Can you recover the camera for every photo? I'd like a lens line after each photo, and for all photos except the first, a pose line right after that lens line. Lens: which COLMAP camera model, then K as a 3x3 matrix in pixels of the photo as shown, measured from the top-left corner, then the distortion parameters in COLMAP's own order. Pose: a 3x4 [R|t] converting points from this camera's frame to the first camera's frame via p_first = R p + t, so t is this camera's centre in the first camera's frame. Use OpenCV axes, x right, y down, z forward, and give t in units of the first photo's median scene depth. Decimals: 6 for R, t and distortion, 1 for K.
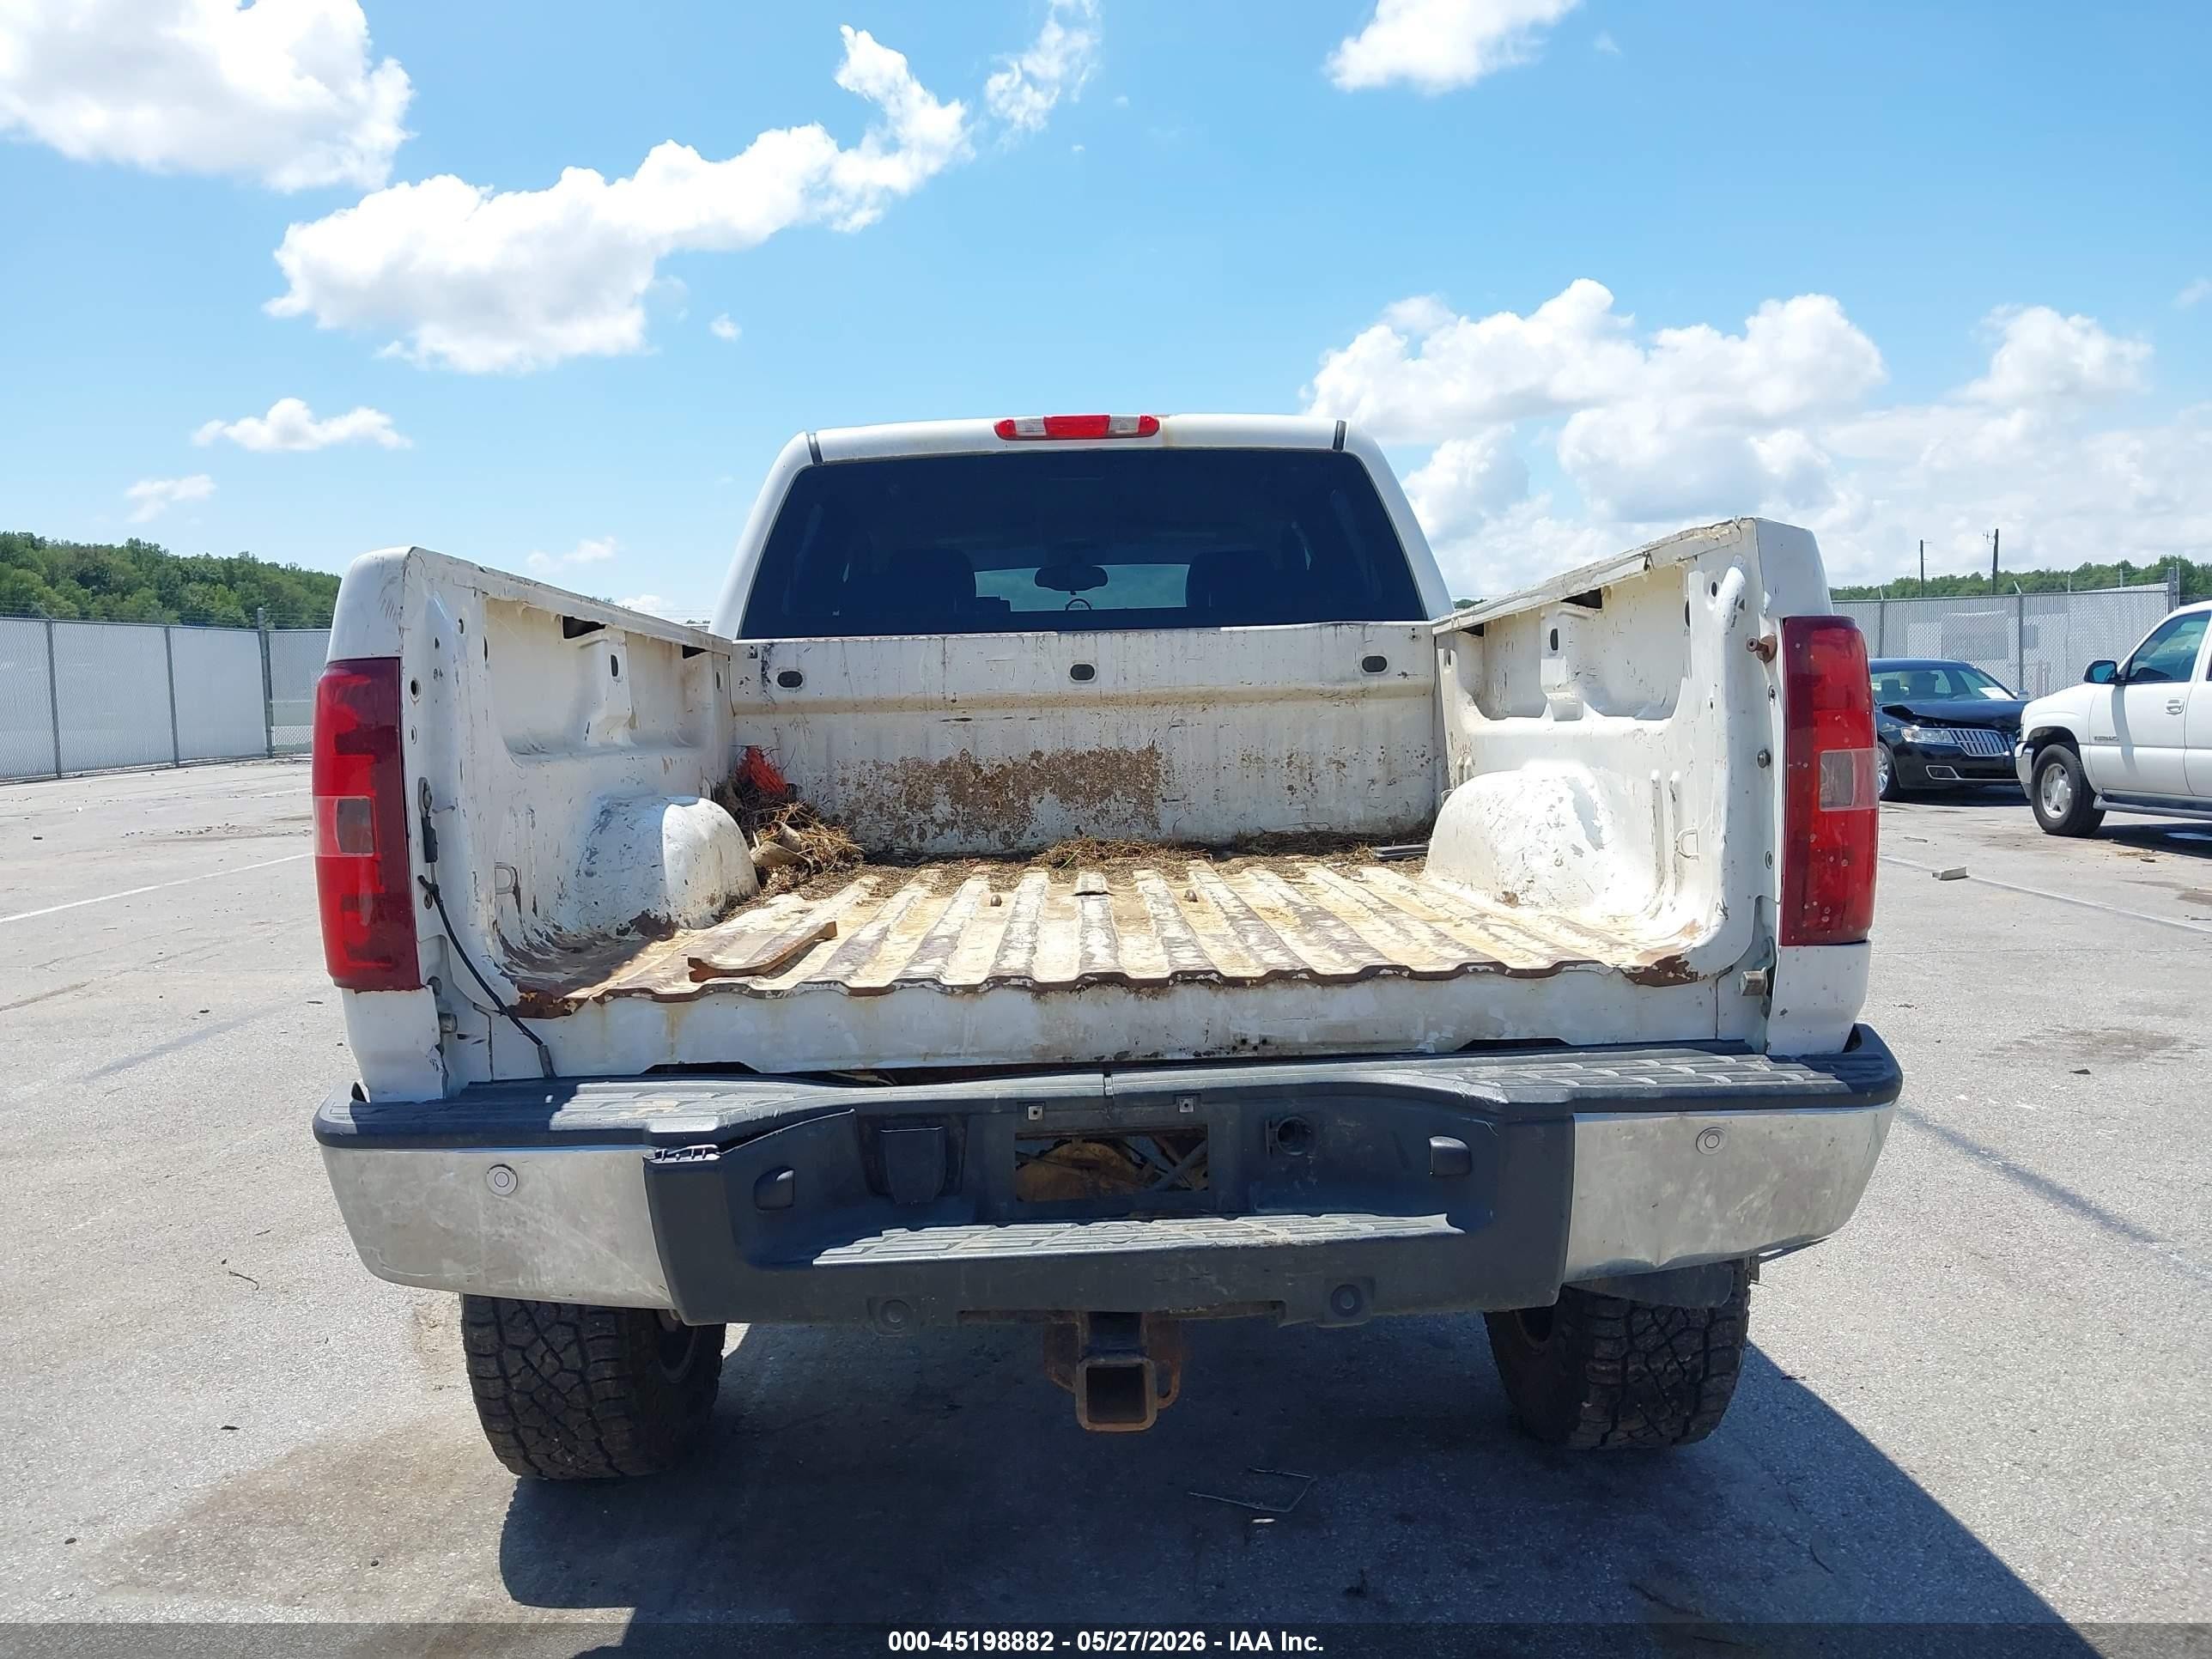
lens RADIAL K [[1752.8, 0, 1106.0], [0, 1752.8, 829.5], [0, 0, 1]] dist [0.014821, -0.002794]
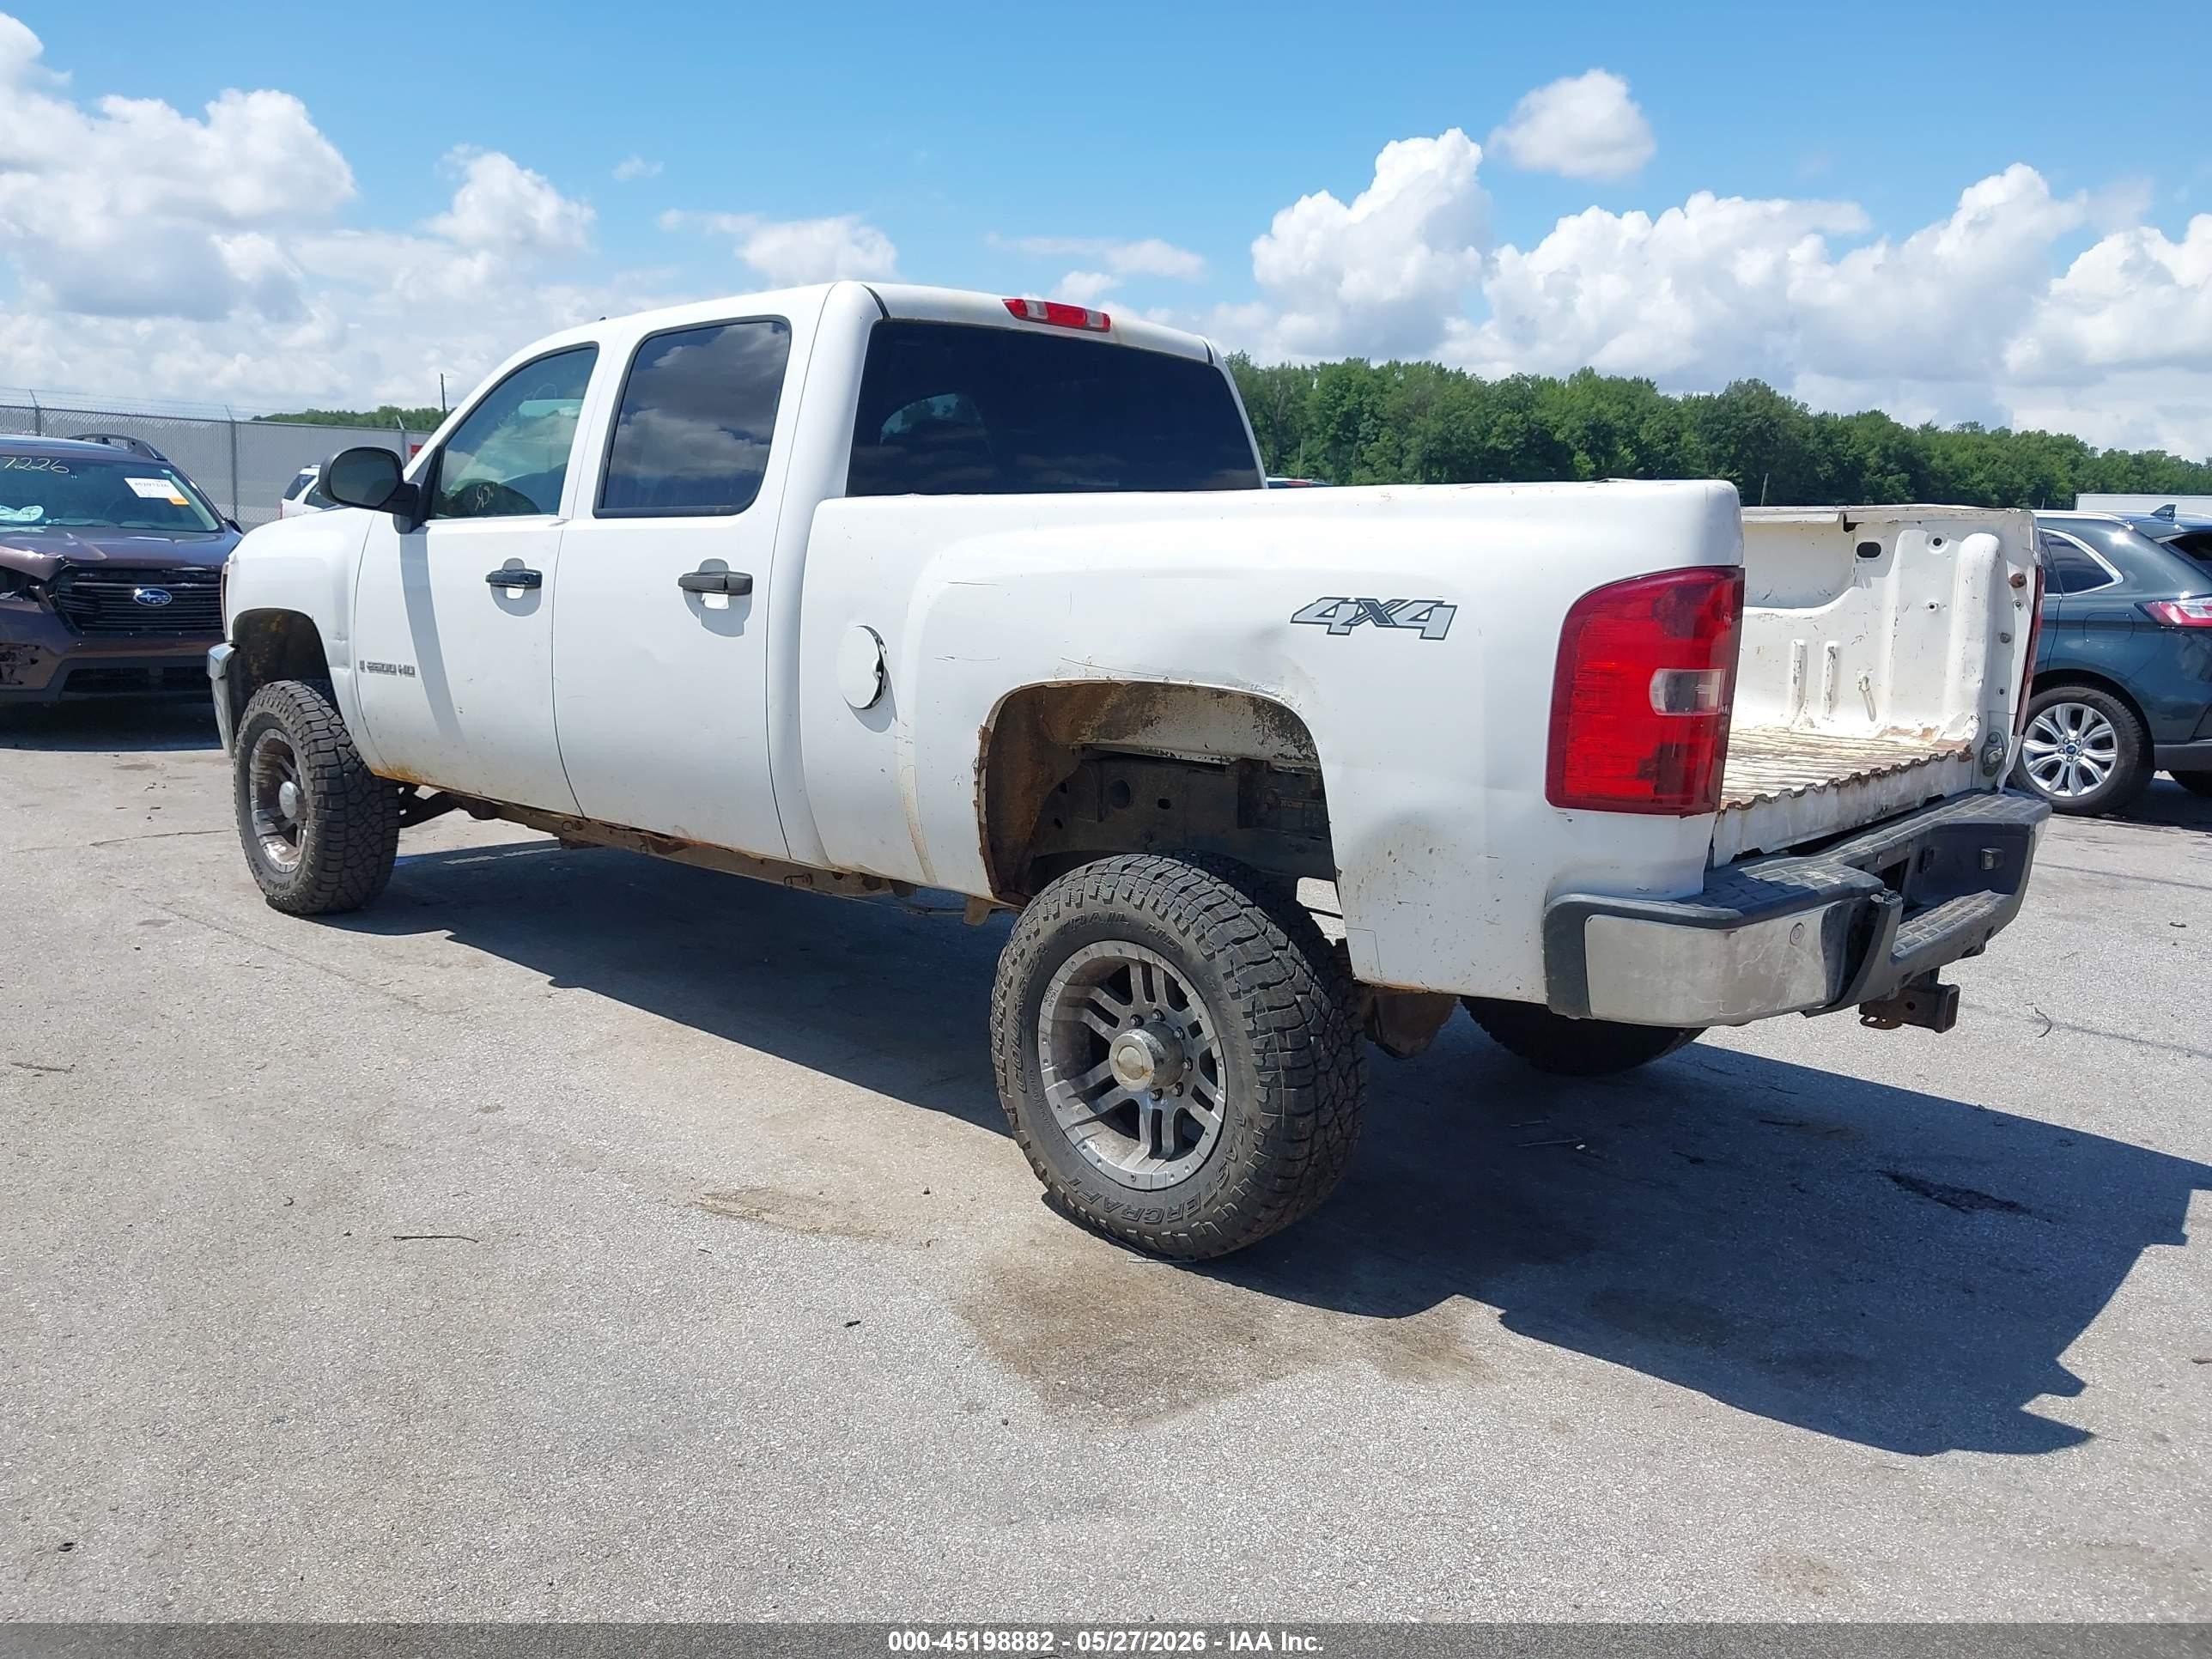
lens RADIAL K [[1752.8, 0, 1106.0], [0, 1752.8, 829.5], [0, 0, 1]] dist [0.014821, -0.002794]
pose [[0.683441, -0.083409, 0.725225, -1.185899], [0.012977, 0.994682, 0.102171, -0.026802], [-0.729890, -0.060417, 0.680889, 0.293282]]
